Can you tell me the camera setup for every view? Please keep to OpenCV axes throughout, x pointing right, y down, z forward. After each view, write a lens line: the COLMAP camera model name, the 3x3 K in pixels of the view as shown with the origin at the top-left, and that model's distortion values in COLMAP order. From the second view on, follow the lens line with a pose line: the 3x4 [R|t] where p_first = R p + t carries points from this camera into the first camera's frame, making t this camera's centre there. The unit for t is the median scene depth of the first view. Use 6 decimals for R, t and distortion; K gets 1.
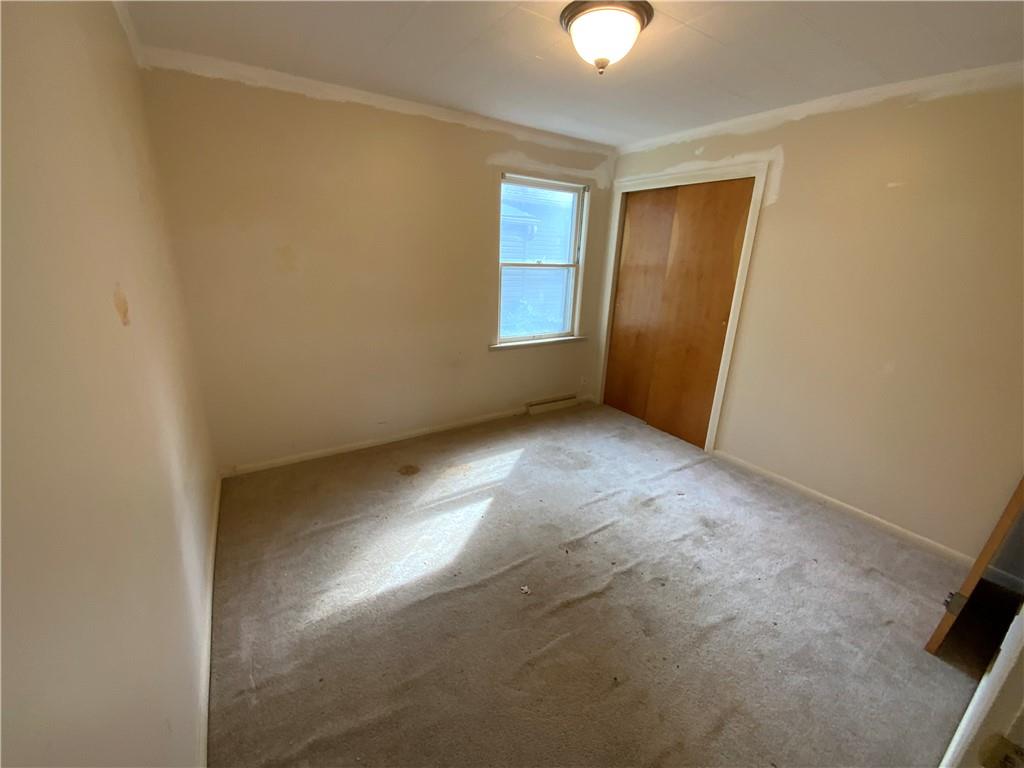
lens RADIAL K [[418.5, 0, 511.0], [0, 418.5, 386.7], [0, 0, 1]] dist [0.008239, -0.002262]
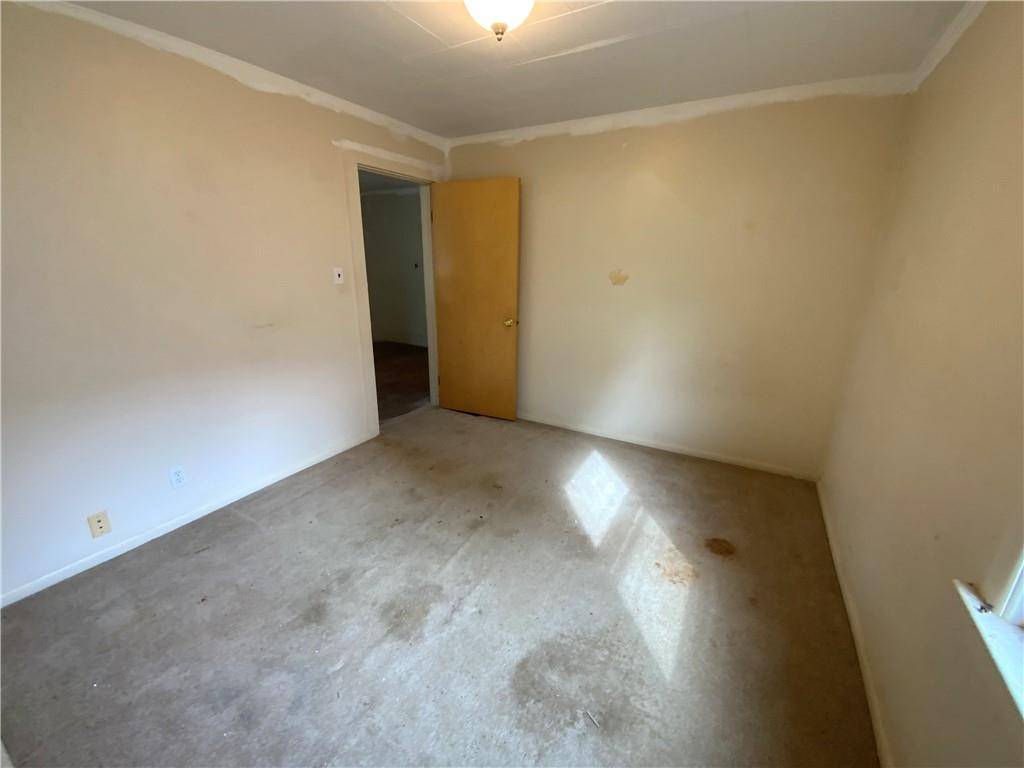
lens RADIAL K [[418.5, 0, 512.1], [0, 418.5, 386.1], [0, 0, 1]] dist [0.008239, -0.002262]
pose [[-0.889300, 0.087284, -0.448918, 0.425934], [-0.171866, 0.845877, 0.504929, -0.380854], [0.423802, 0.526187, -0.737237, 1.346159]]
